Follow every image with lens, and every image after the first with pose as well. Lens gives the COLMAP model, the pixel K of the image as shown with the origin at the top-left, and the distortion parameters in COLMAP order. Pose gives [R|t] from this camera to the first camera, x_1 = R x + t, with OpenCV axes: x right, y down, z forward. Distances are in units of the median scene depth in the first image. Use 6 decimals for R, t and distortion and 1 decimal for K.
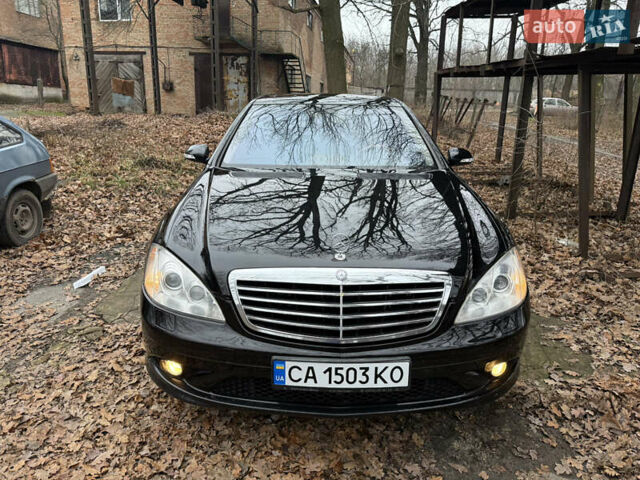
lens RADIAL K [[449.6, 0, 322.5], [0, 449.6, 238.7], [0, 0, 1]] dist [0.034770, -0.041563]
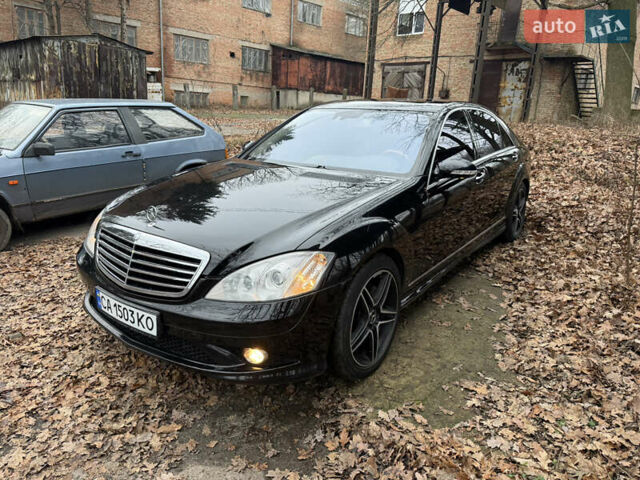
lens RADIAL K [[453.3, 0, 324.5], [0, 453.3, 240.7], [0, 0, 1]] dist [0.019286, -0.027198]
pose [[0.808689, 0.173063, -0.562202, 1.194685], [-0.180520, 0.982639, 0.042821, -0.059178], [0.559852, 0.066860, 0.825891, 0.227275]]
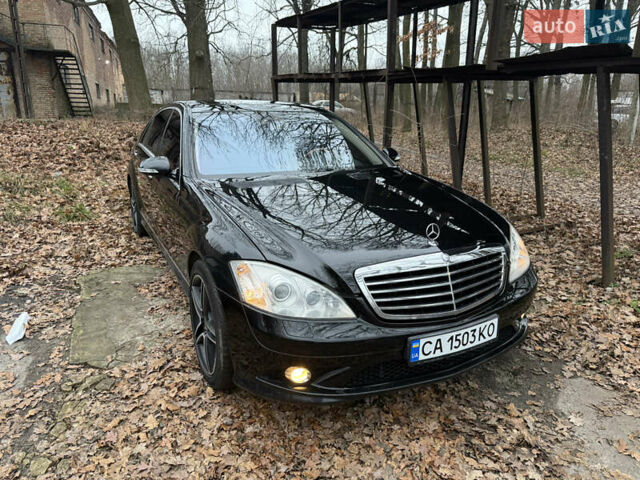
lens RADIAL K [[443.1, 0, 316.7], [0, 443.1, 244.2], [0, 0, 1]] dist [0.068281, -0.073918]
pose [[0.896464, -0.141060, 0.420065, -0.742277], [0.137196, 0.989753, 0.039572, -0.046308], [-0.421343, 0.022157, 0.906631, 0.079776]]
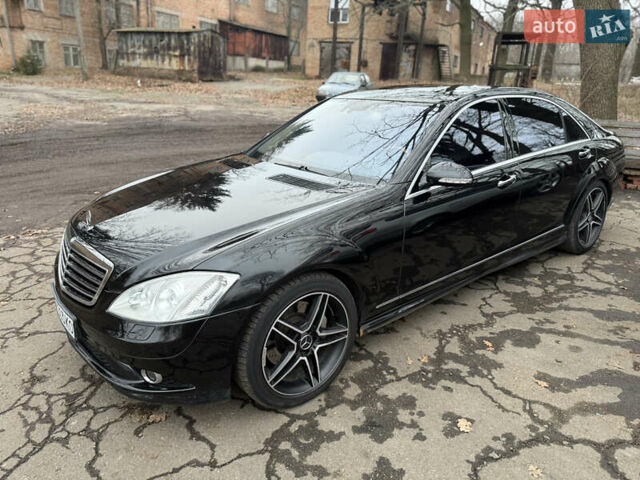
lens RADIAL K [[453.3, 0, 324.5], [0, 453.3, 240.7], [0, 0, 1]] dist [0.019286, -0.027198]
pose [[0.621598, 0.254048, -0.740996, 1.477614], [-0.217832, 0.964698, 0.148011, -0.274862], [0.752439, 0.069410, 0.654994, 0.674910]]
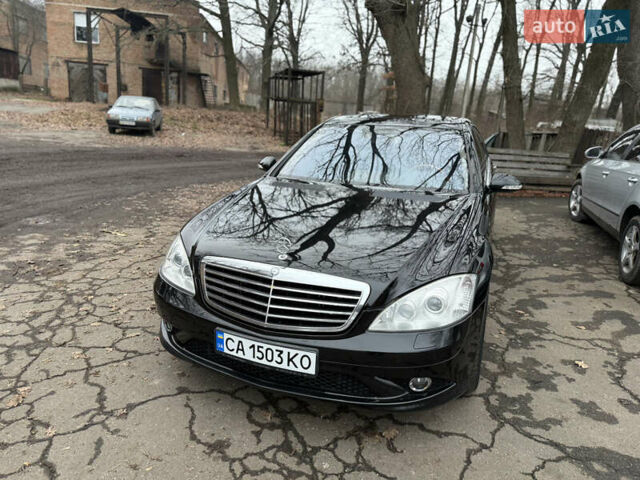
lens RADIAL K [[453.5, 0, 322.9], [0, 453.5, 232.1], [0, 0, 1]] dist [0.037490, -0.049082]
pose [[0.929660, 0.116379, -0.349553, 0.575135], [-0.129717, 0.991439, -0.014906, -0.022803], [0.344826, 0.059201, 0.936798, -0.111095]]
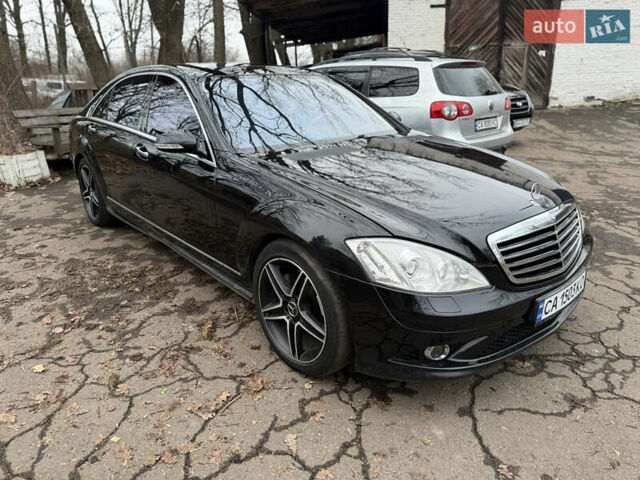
lens RADIAL K [[449.6, 0, 322.5], [0, 449.6, 238.7], [0, 0, 1]] dist [0.034770, -0.041563]
pose [[0.757584, -0.240477, 0.606826, -1.159439], [0.203492, 0.970342, 0.130487, -0.144035], [-0.620208, 0.024630, 0.784051, 0.429979]]
